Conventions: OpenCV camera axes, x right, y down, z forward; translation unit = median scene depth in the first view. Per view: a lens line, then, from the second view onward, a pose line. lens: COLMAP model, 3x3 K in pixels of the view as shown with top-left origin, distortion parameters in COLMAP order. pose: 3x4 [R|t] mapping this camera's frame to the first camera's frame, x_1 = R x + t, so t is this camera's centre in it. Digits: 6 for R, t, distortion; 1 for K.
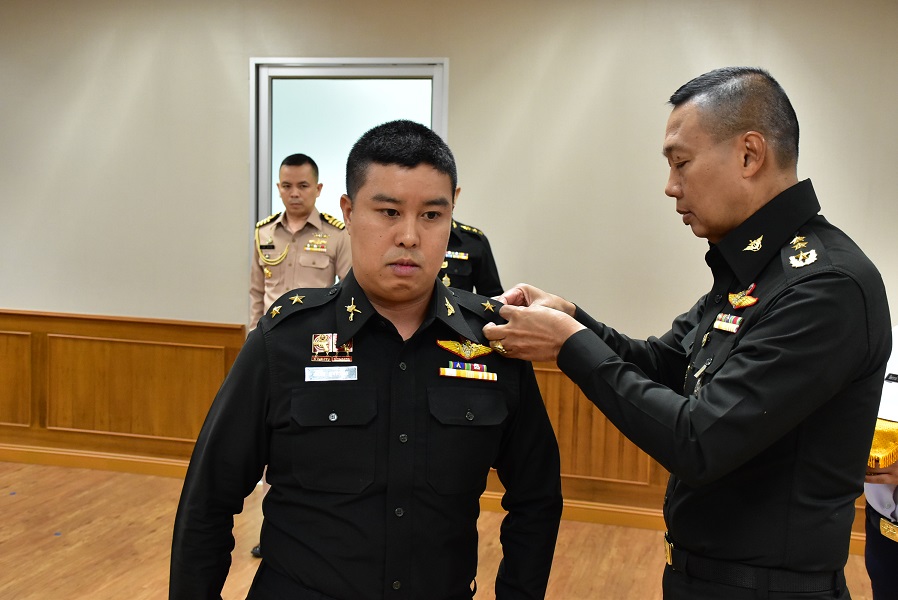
lens RADIAL K [[1156.4, 0, 449.0], [0, 1156.4, 300.0], [0, 0, 1]] dist [0.066709, 0.466293]
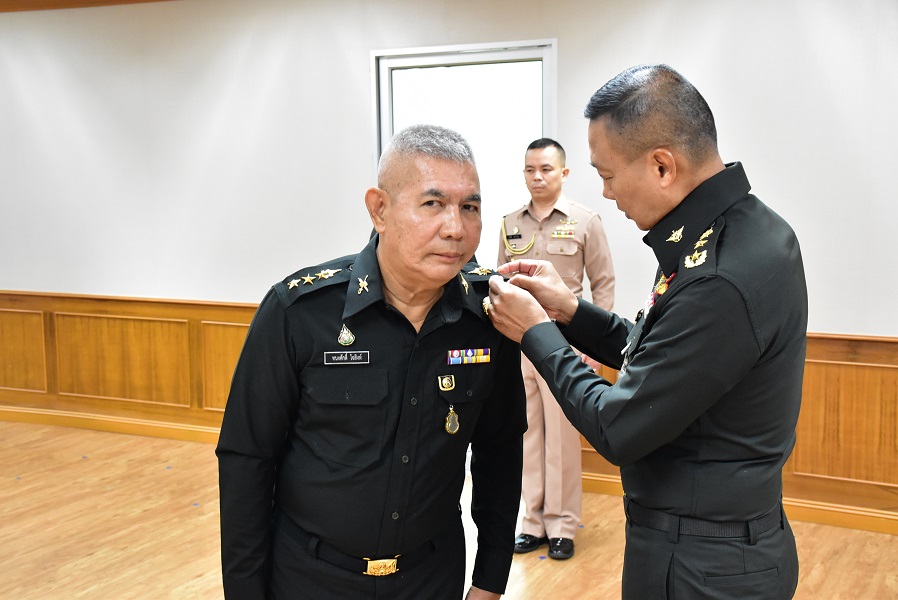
lens RADIAL K [[1211.5, 0, 449.0], [0, 1211.5, 300.0], [0, 0, 1]] dist [0.190046, 0.059512]
pose [[0.977036, -0.015275, -0.212527, 0.125477], [0.017308, 0.999820, 0.007710, 0.005618], [0.212371, -0.011211, 0.977125, -0.045056]]
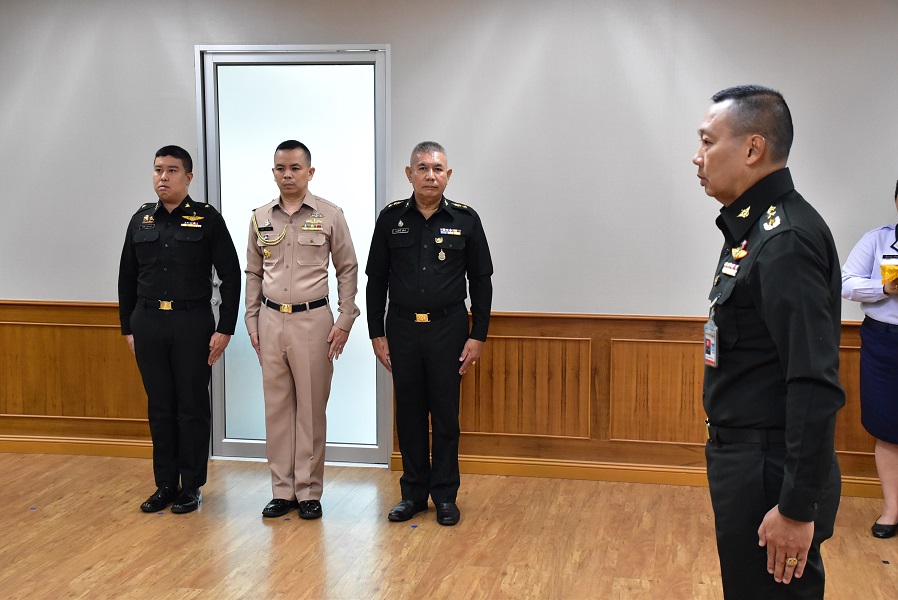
lens RADIAL K [[1356.7, 0, 449.0], [0, 1356.7, 300.0], [0, 0, 1]] dist [0.266392, 0.148738]
pose [[0.996514, -0.034225, 0.076082, -0.048182], [0.033321, 0.999359, 0.013127, 0.008696], [-0.076483, -0.010546, 0.997015, -0.240312]]
